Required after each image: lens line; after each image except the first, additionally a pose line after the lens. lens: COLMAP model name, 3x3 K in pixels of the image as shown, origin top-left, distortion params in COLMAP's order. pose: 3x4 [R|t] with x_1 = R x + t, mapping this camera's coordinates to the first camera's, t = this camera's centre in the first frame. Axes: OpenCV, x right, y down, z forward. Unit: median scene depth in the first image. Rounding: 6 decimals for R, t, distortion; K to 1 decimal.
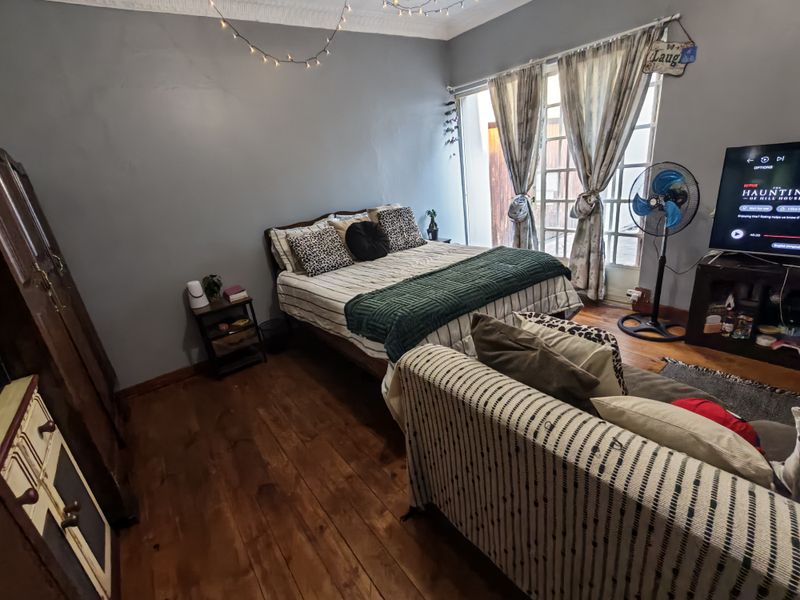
lens RADIAL K [[370.6, 0, 399.6], [0, 370.6, 299.8], [0, 0, 1]] dist [0.001648, -0.000111]
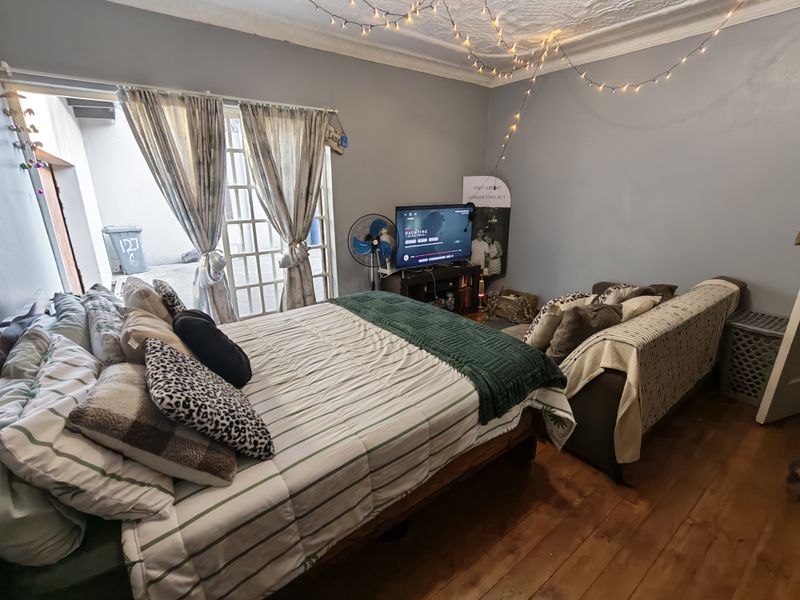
lens RADIAL K [[370.6, 0, 398.3], [0, 370.6, 296.8], [0, 0, 1]] dist [0.001648, -0.000111]
pose [[0.011119, -0.168652, 0.985613, -0.581750], [0.350043, 0.923962, 0.154153, -0.223340], [-0.936668, 0.343293, 0.069309, 0.772531]]
